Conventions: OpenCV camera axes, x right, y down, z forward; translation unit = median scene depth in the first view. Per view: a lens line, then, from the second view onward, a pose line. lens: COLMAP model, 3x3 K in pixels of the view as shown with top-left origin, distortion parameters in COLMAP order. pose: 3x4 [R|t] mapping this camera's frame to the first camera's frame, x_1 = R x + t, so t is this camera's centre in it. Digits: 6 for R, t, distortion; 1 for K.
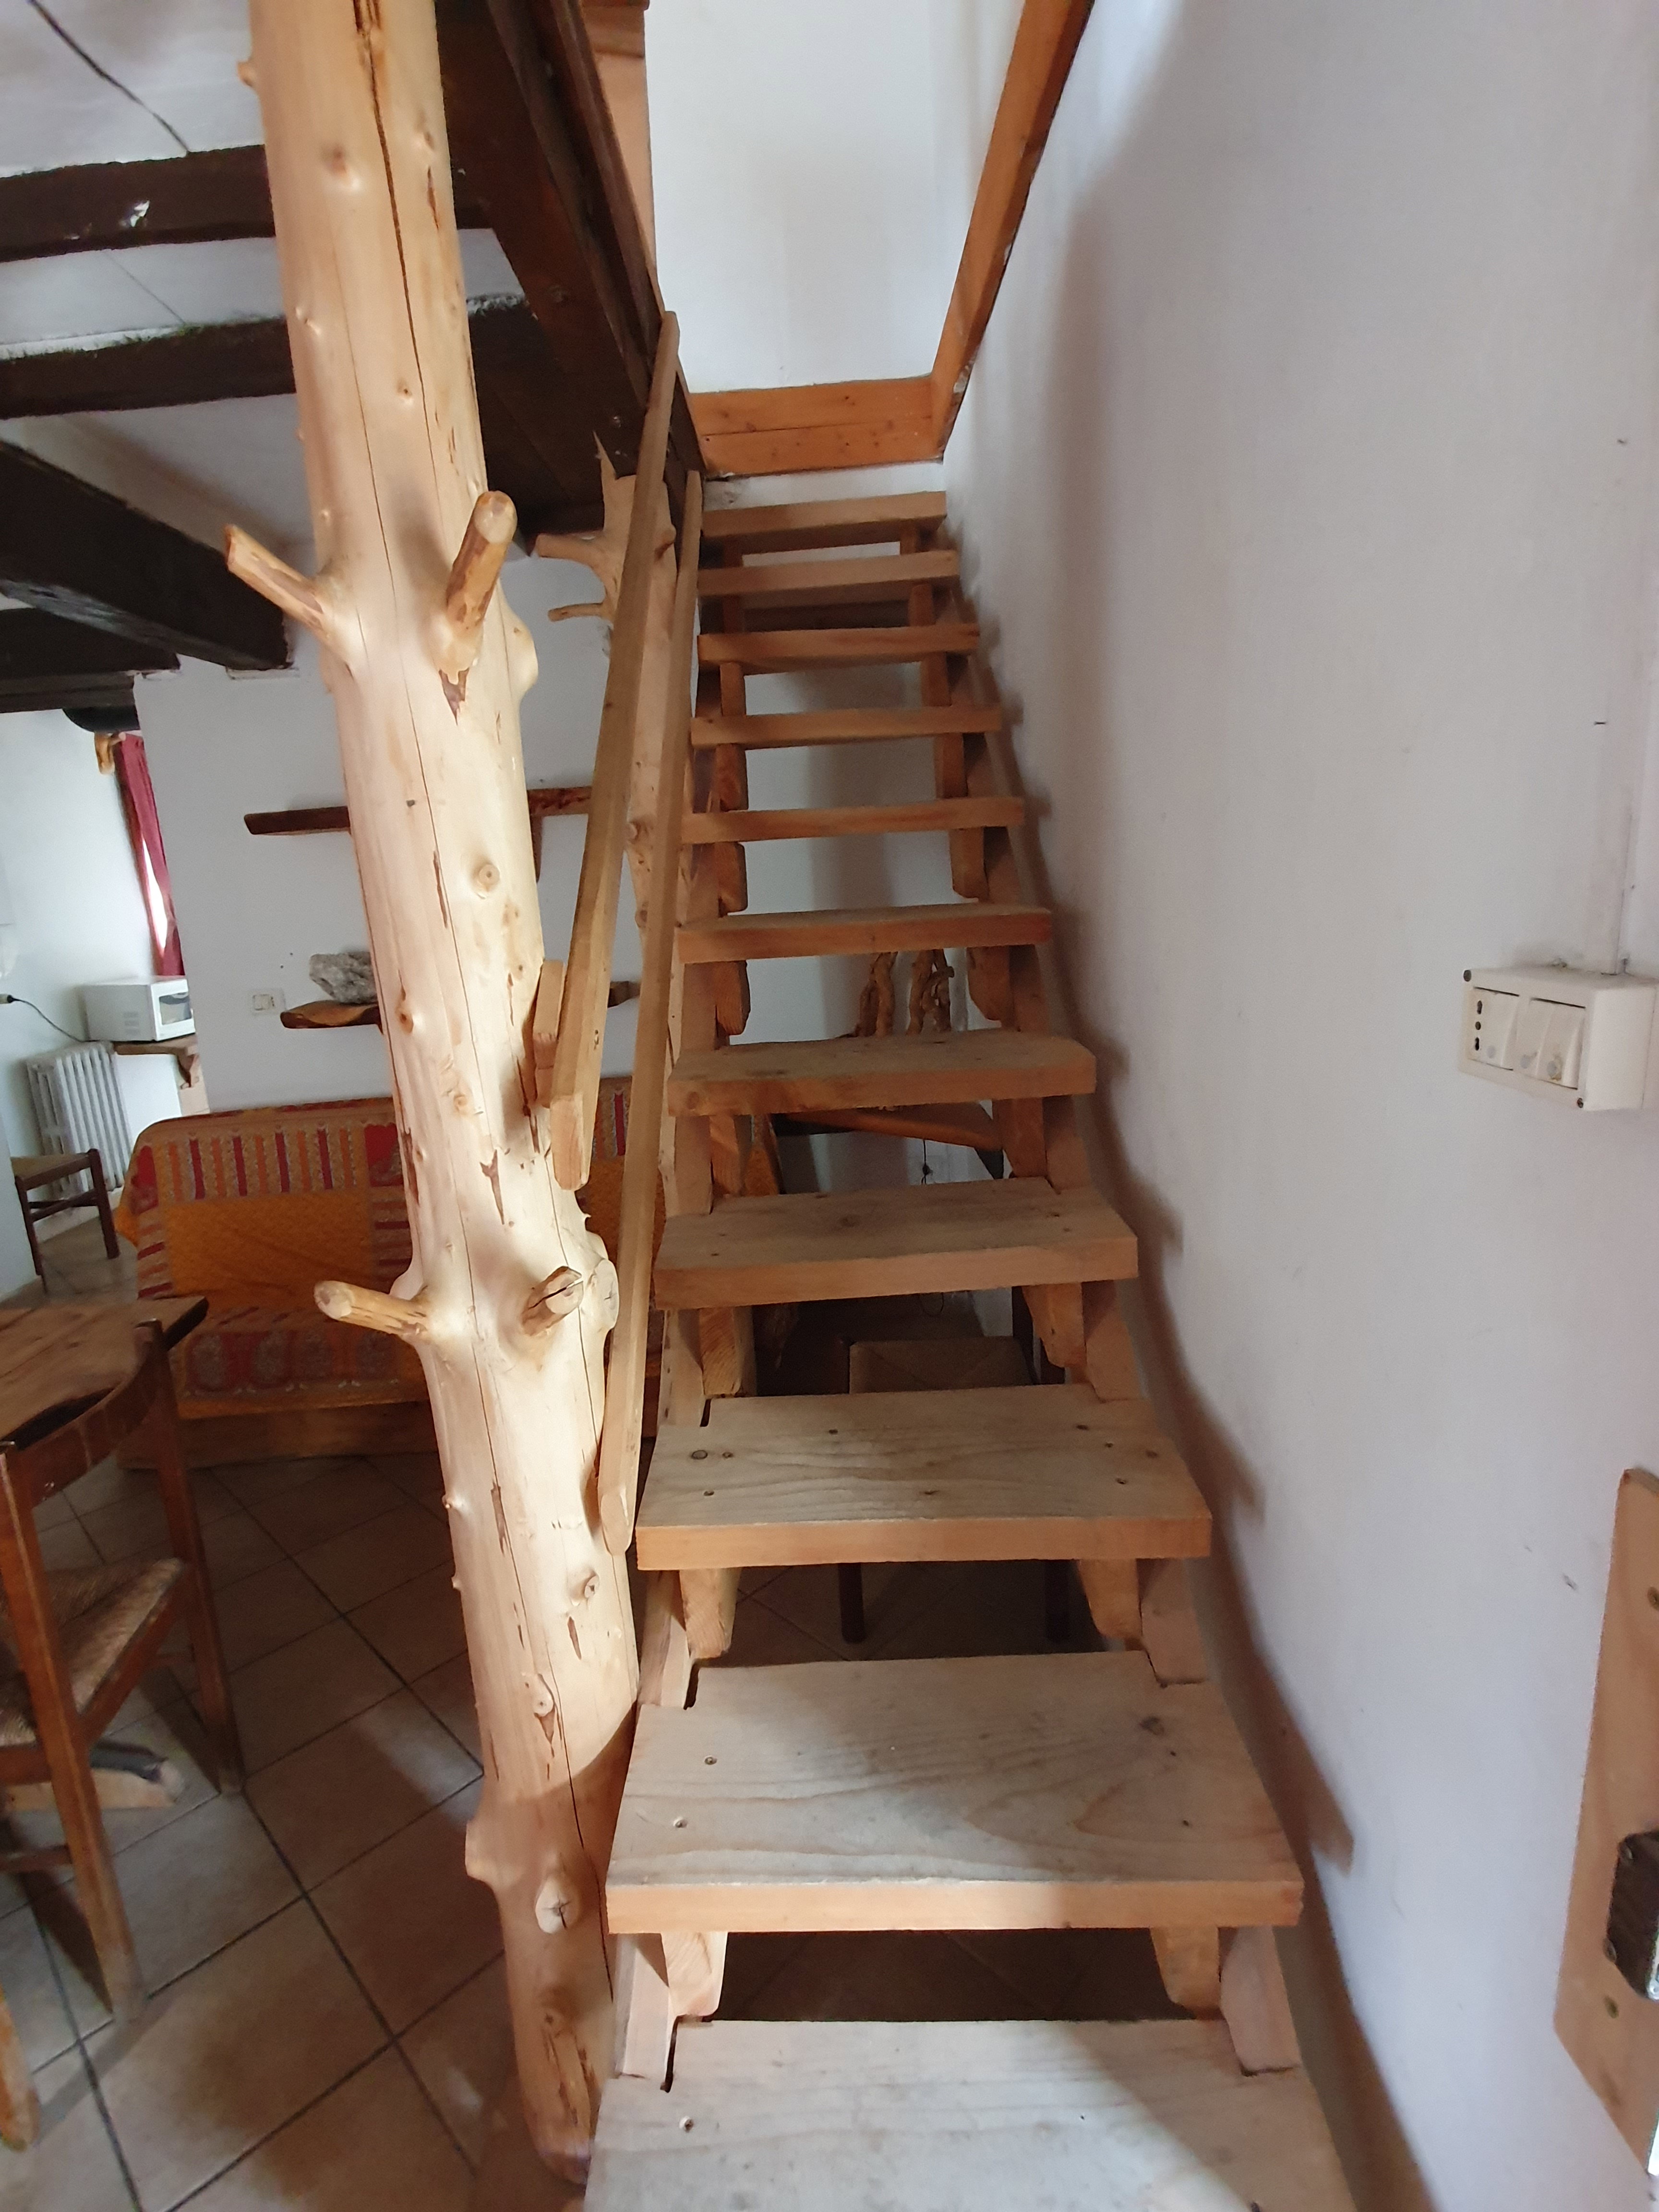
lens RADIAL K [[1003.3, 0, 833.1], [0, 1003.3, 1080.3], [0, 0, 1]] dist [0.003151, -0.010346]
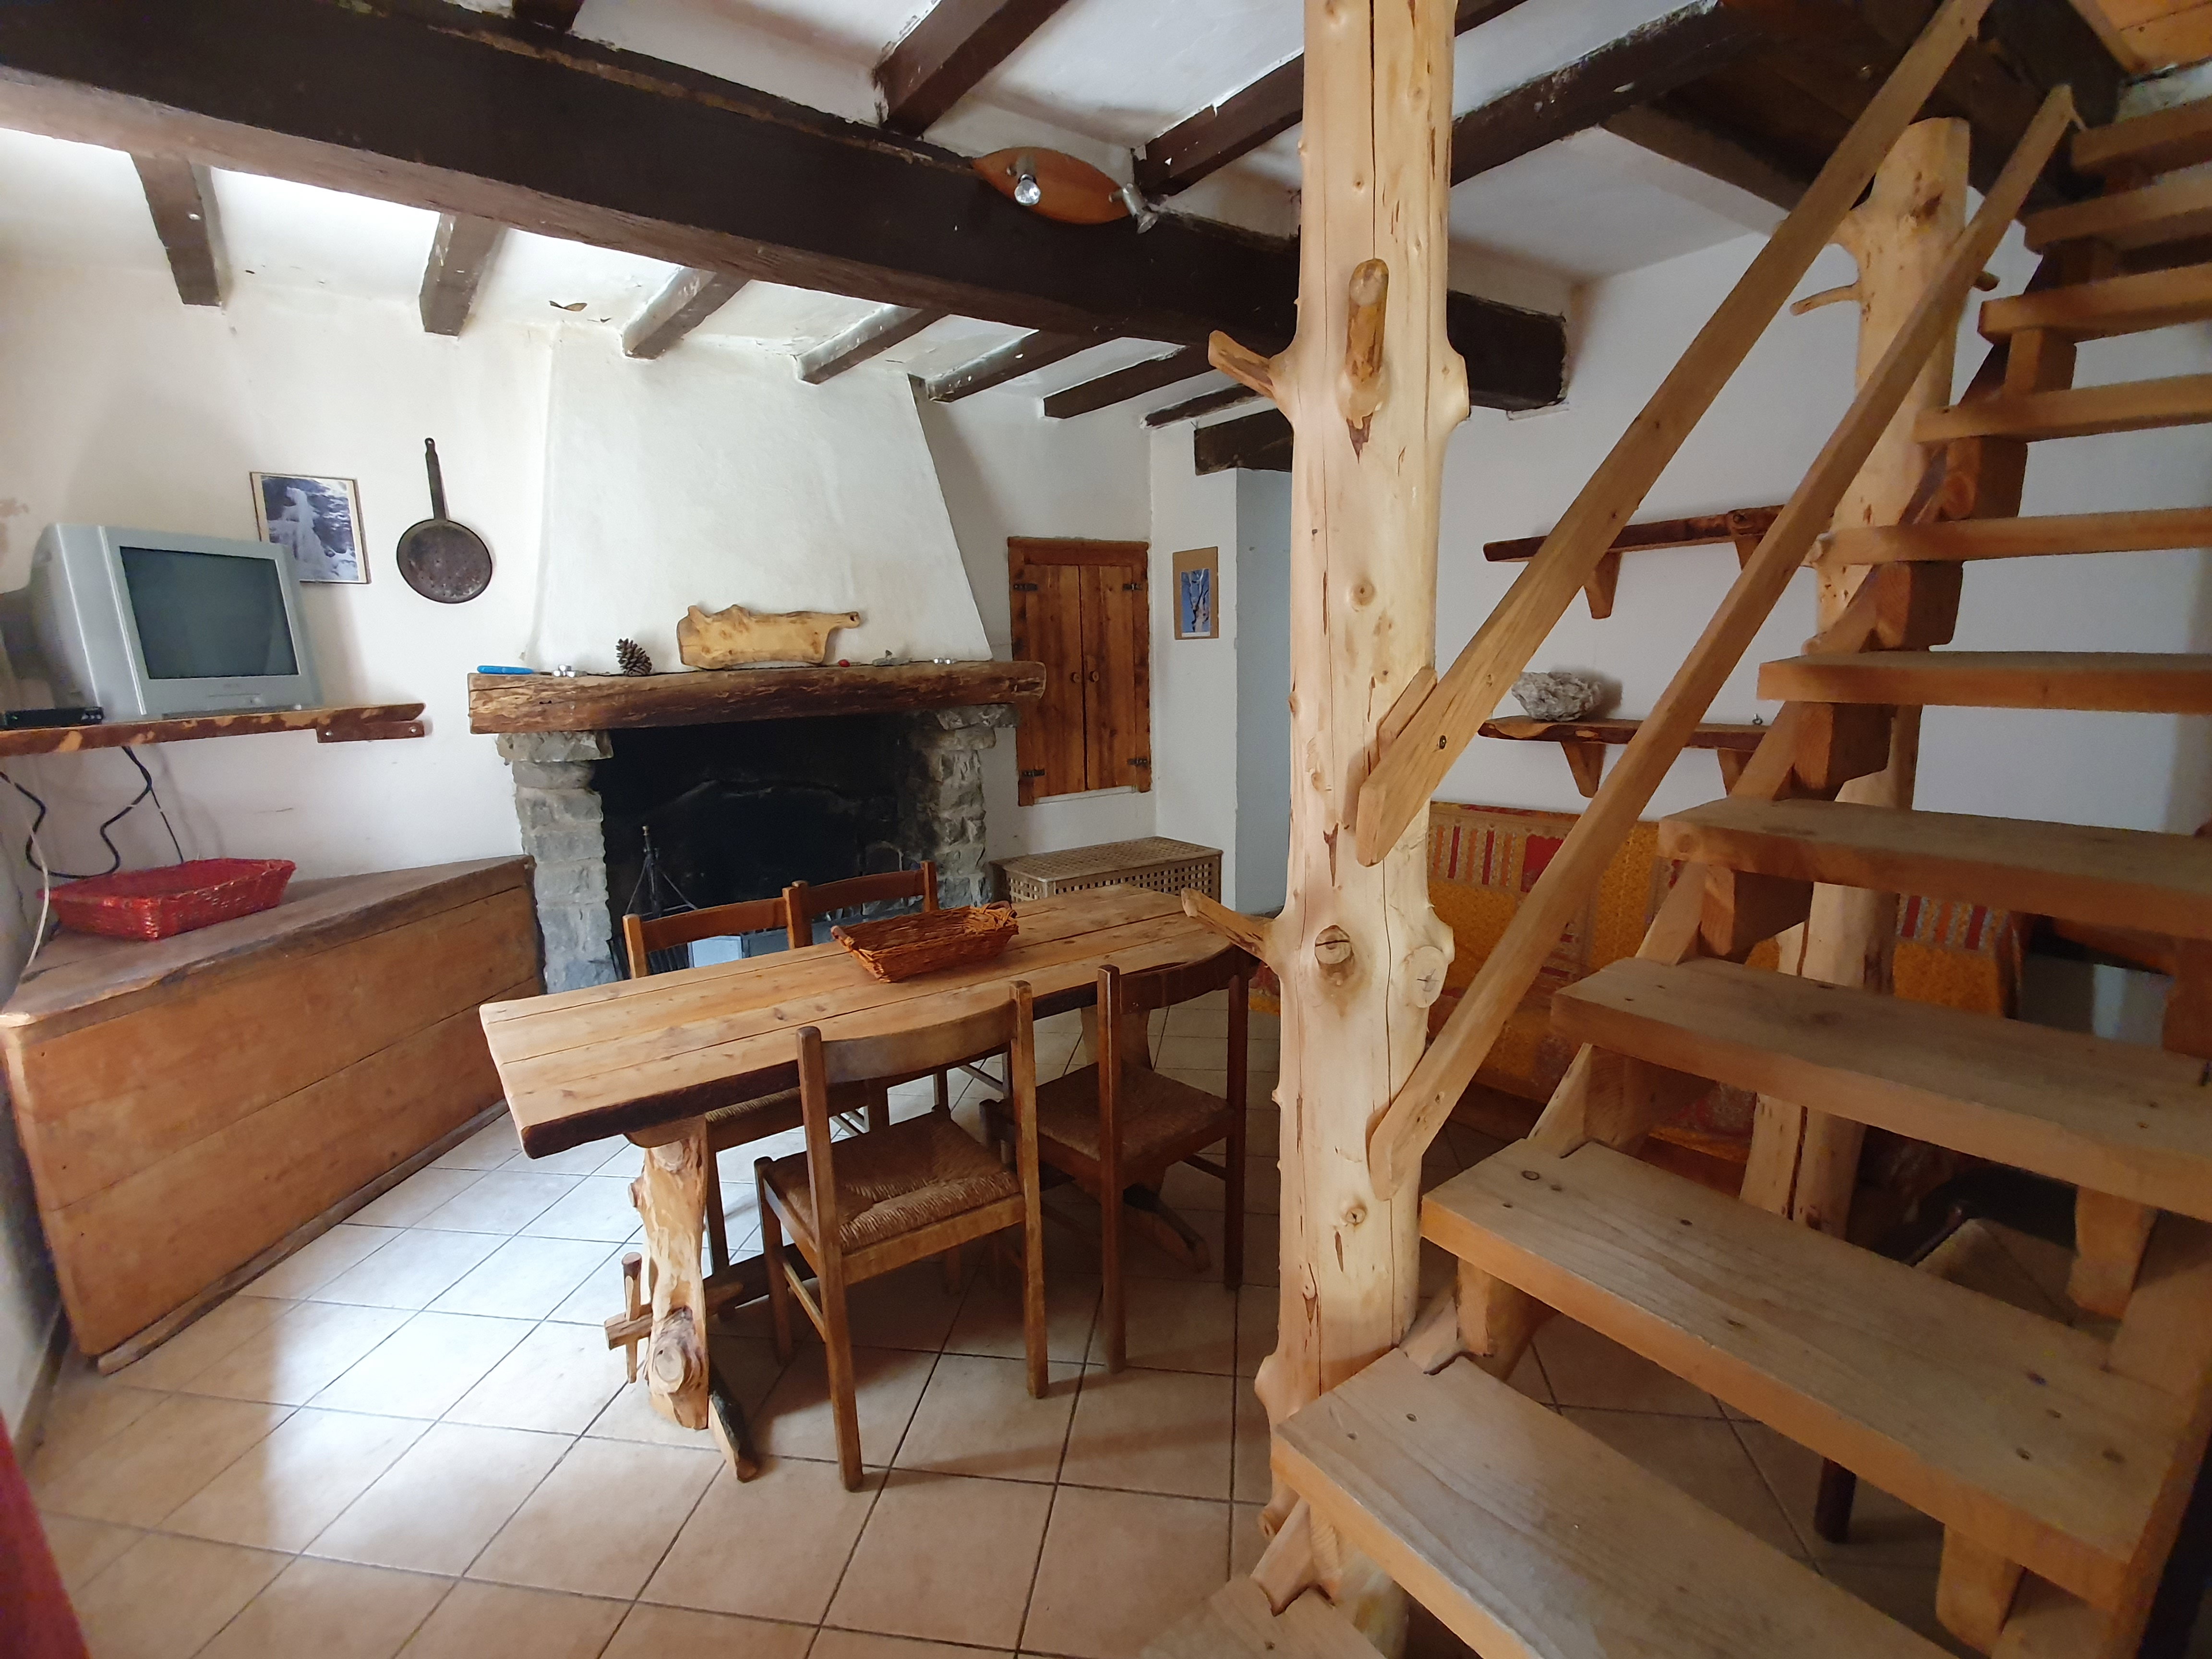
lens RADIAL K [[1003.3, 0, 1184.5], [0, 1003.3, 853.8], [0, 0, 1]] dist [0.003151, -0.010346]
pose [[0.639990, 0.200219, -0.741839, 0.167133], [-0.167405, 0.978595, 0.119697, -0.002927], [0.749925, 0.047583, 0.659809, 0.028845]]
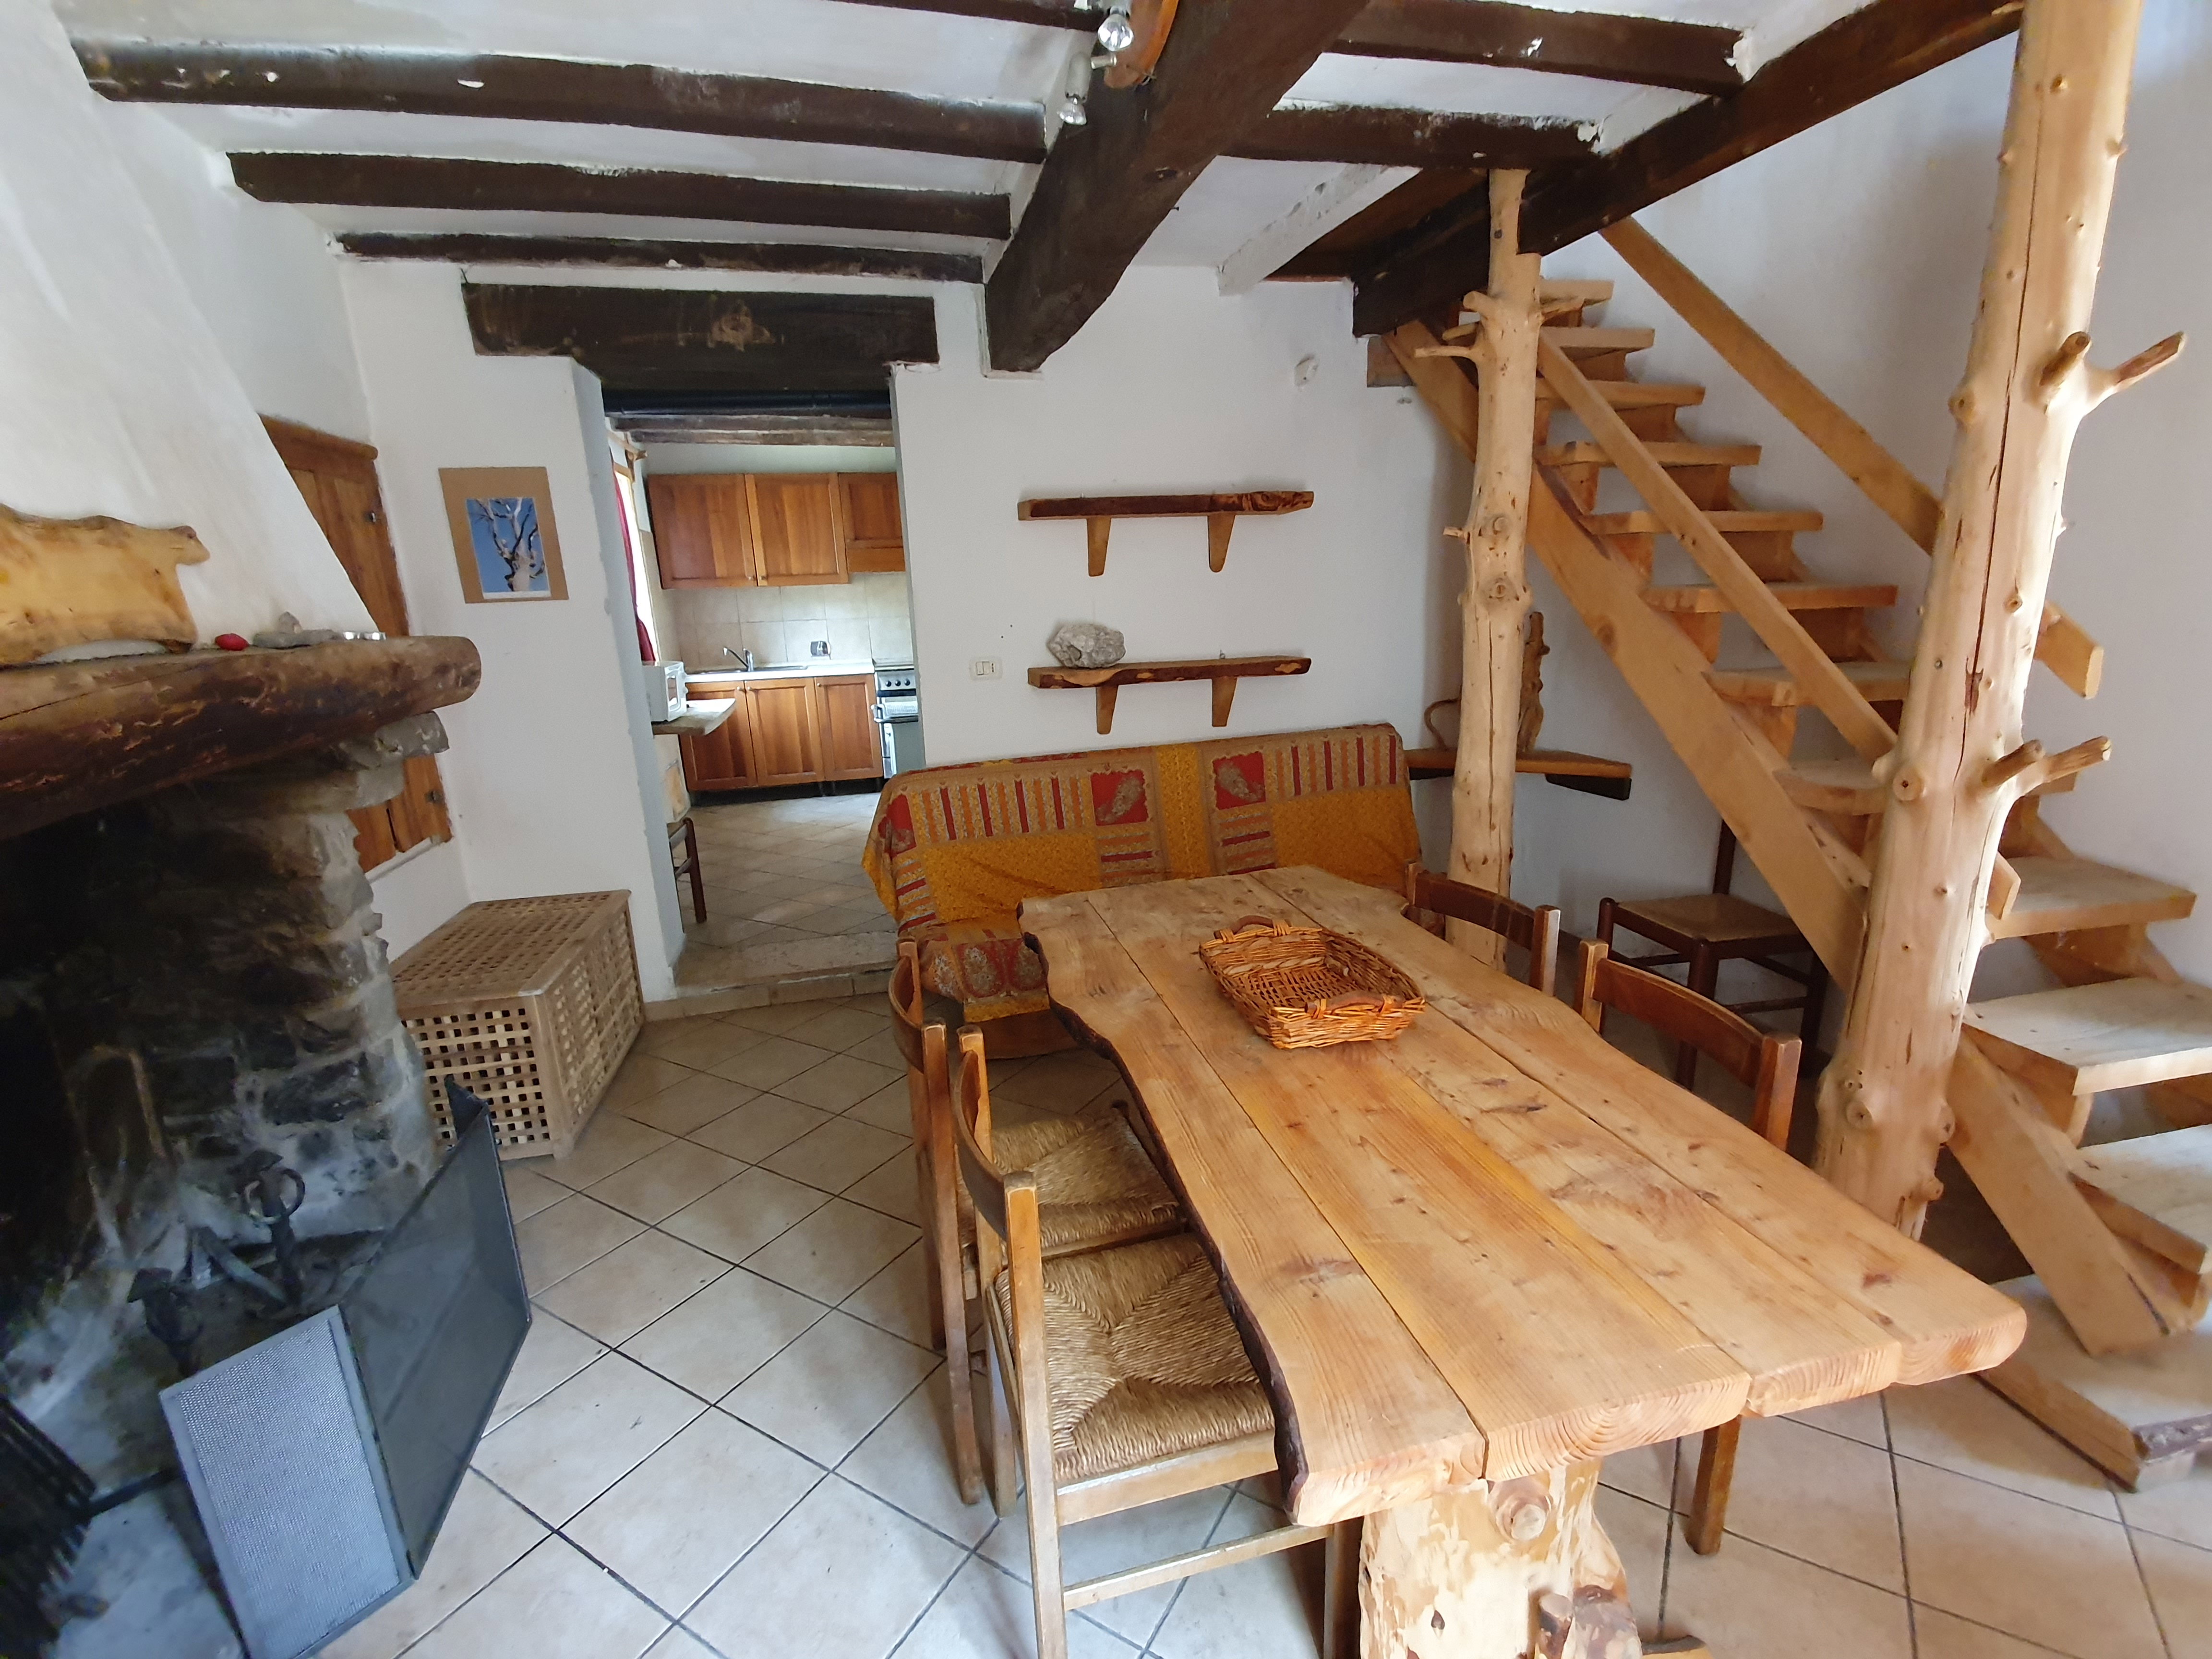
lens RADIAL K [[943.4, 0, 1106.0], [0, 943.4, 829.5], [0, 0, 1]] dist [0.001615, -0.008568]
pose [[0.975633, -0.024363, 0.218054, -1.141242], [0.016339, 0.999124, 0.038524, 0.112190], [-0.218801, -0.034022, 0.975176, -0.131193]]
